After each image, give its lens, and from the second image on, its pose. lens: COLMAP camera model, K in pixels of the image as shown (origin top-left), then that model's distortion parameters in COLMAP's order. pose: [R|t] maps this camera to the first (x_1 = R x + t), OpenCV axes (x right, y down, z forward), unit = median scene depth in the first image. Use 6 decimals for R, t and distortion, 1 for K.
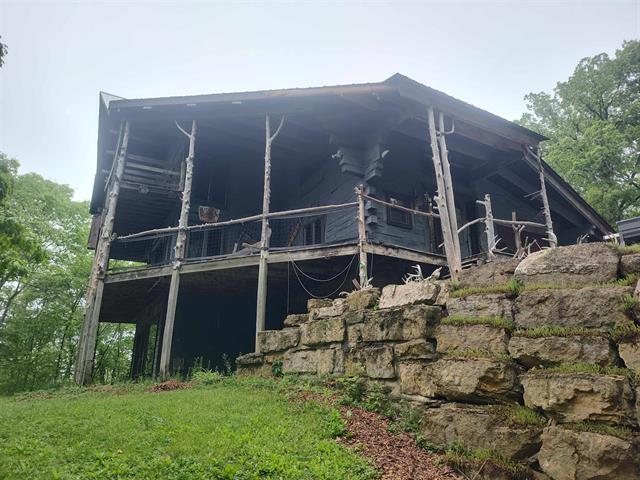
lens RADIAL K [[445.9, 0, 320.1], [0, 445.9, 237.1], [0, 0, 1]] dist [0.014046, -0.002747]
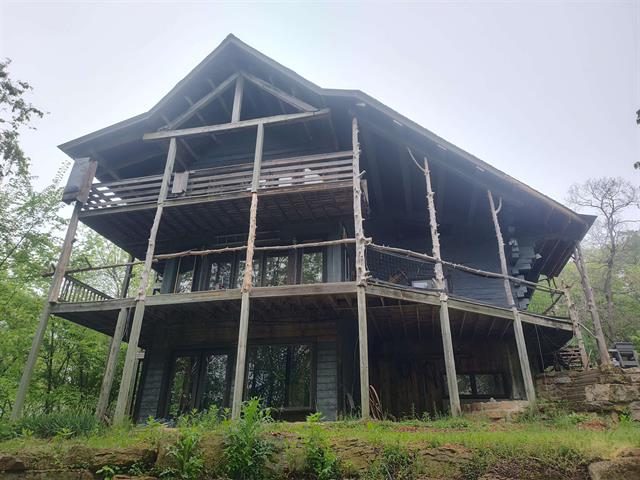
lens RADIAL K [[445.9, 0, 320.1], [0, 445.9, 237.1], [0, 0, 1]] dist [0.014046, -0.002747]
pose [[0.678447, 0.350601, 0.645592, -1.143599], [-0.240648, 0.936351, -0.255608, 0.246200], [-0.694117, 0.018056, 0.719636, 0.484896]]
